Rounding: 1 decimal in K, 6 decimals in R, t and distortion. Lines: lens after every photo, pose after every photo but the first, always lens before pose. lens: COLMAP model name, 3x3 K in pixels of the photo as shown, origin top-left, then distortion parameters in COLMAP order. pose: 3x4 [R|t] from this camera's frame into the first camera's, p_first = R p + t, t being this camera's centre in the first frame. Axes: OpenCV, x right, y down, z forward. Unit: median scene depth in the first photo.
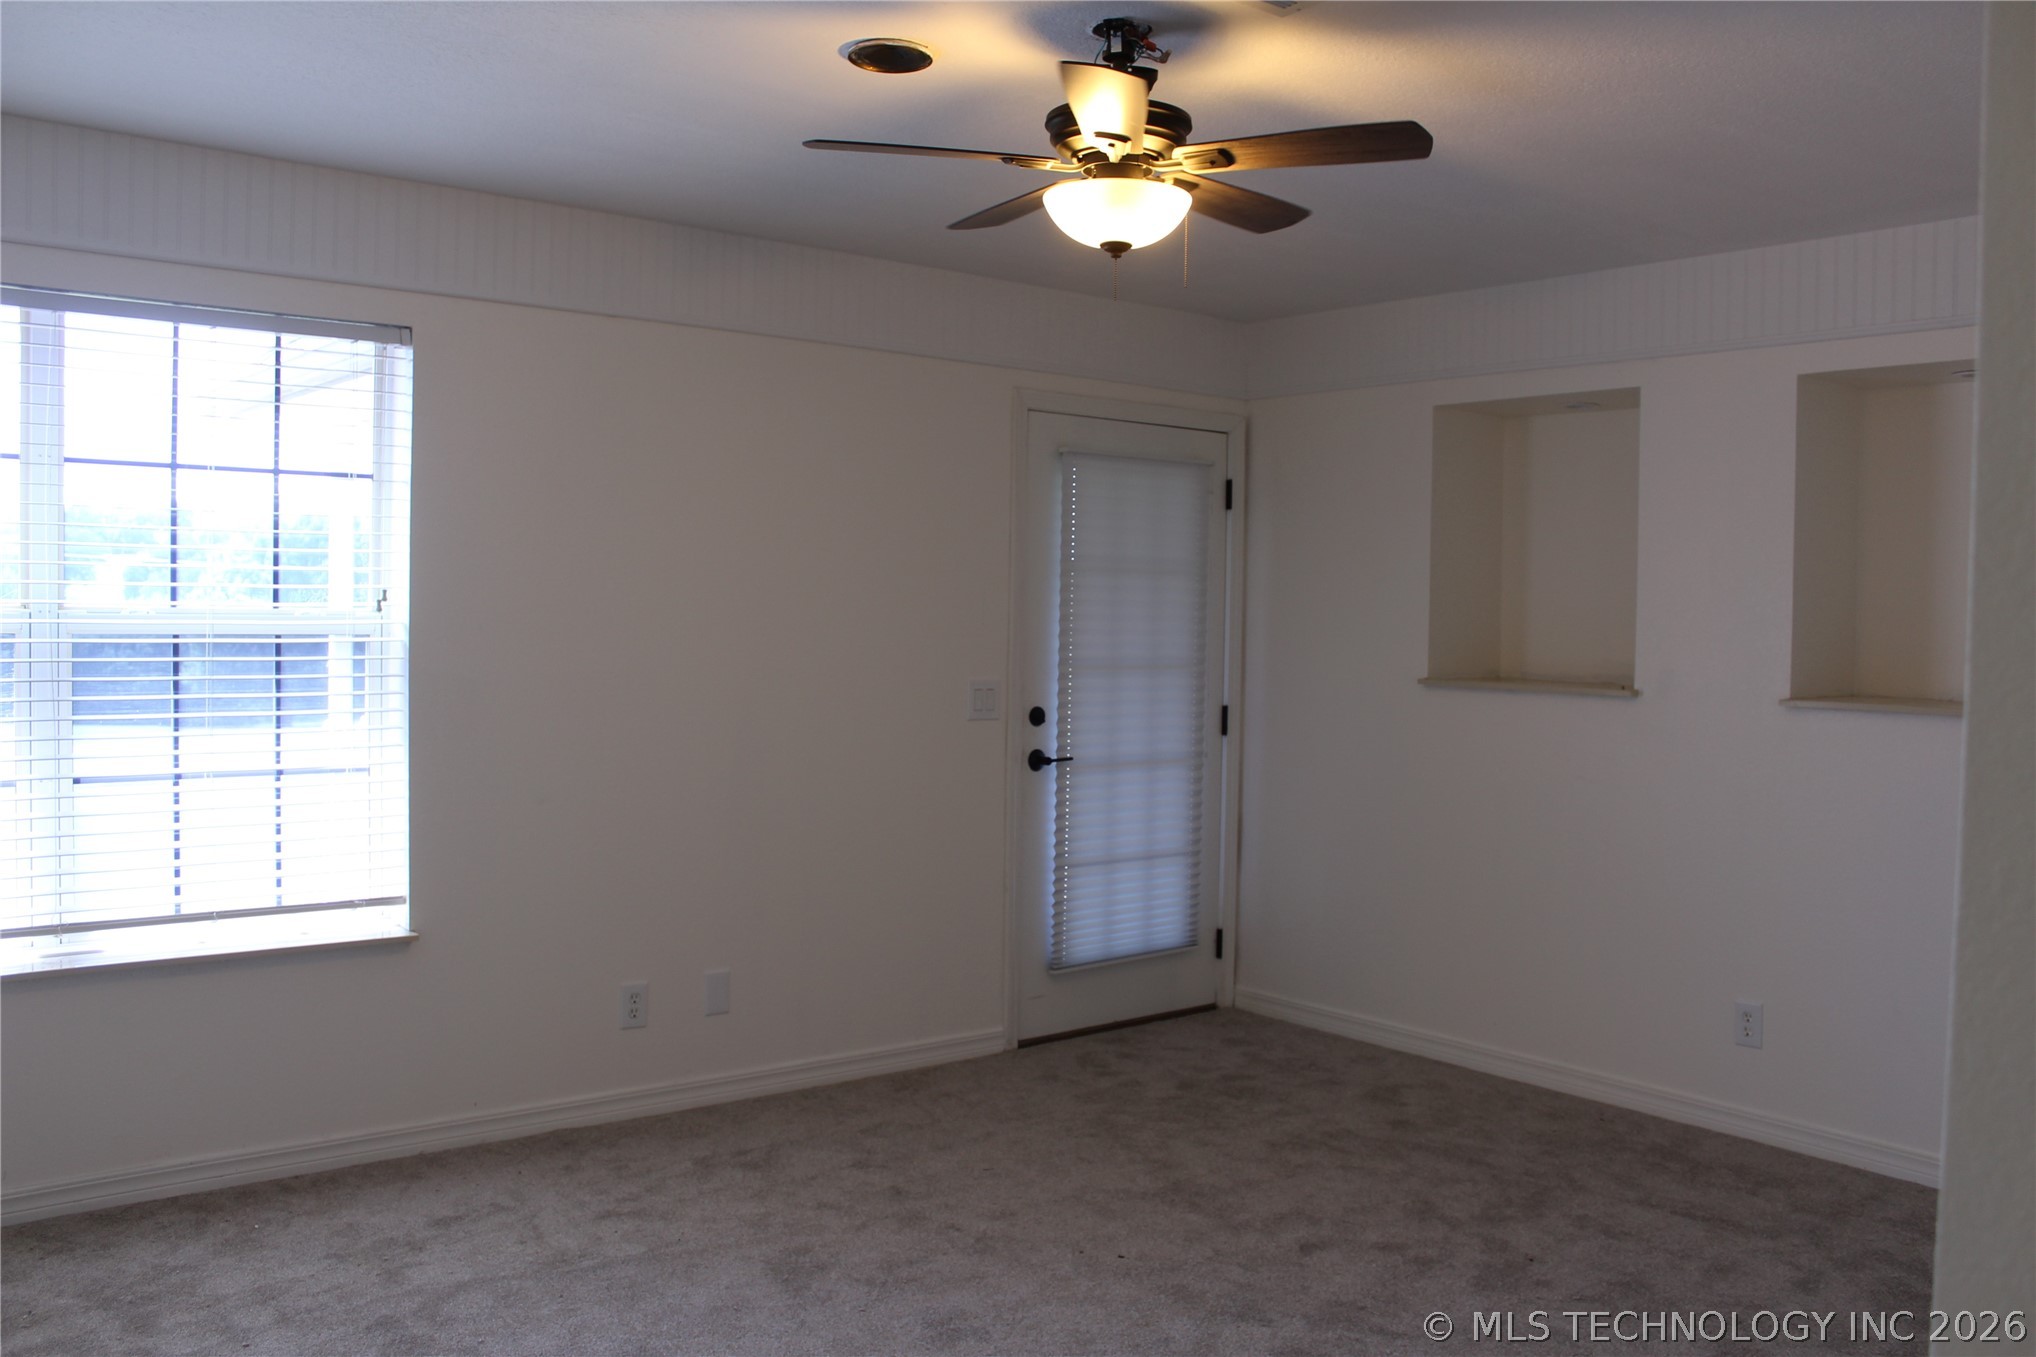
lens RADIAL K [[1703.8, 0, 1018.0], [0, 1703.8, 678.5], [0, 0, 1]] dist [-0.145167, 0.137962]
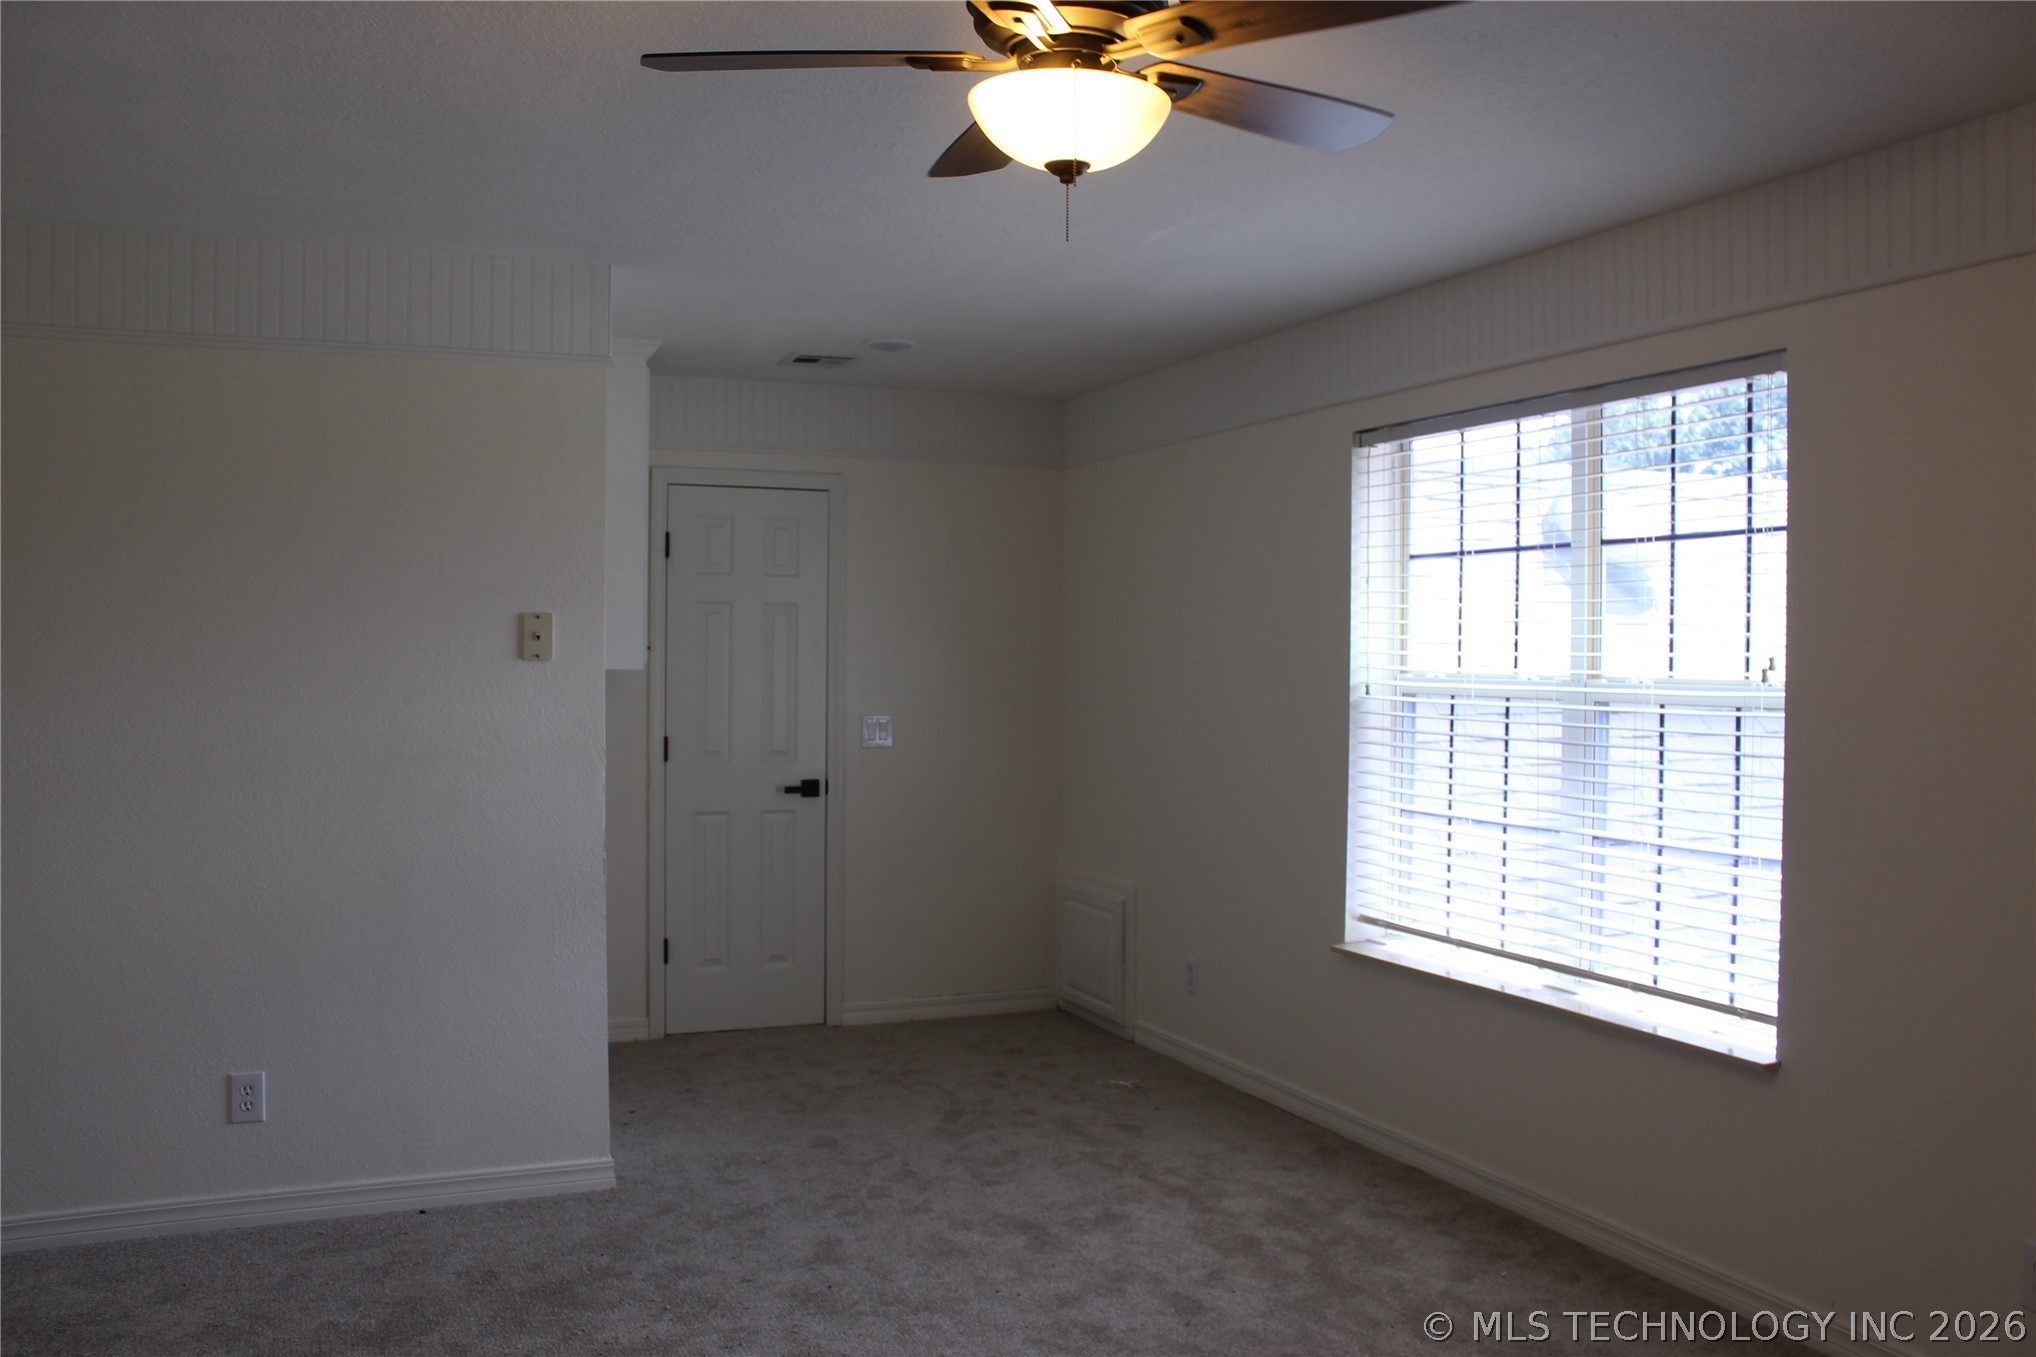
lens RADIAL K [[1703.8, 0, 1018.0], [0, 1703.8, 678.5], [0, 0, 1]] dist [-0.145167, 0.137962]
pose [[-0.286863, 0.000100, -0.957972, 0.584805], [-0.034165, 0.999363, 0.010335, -0.040297], [0.957362, 0.035694, -0.286677, 0.923991]]
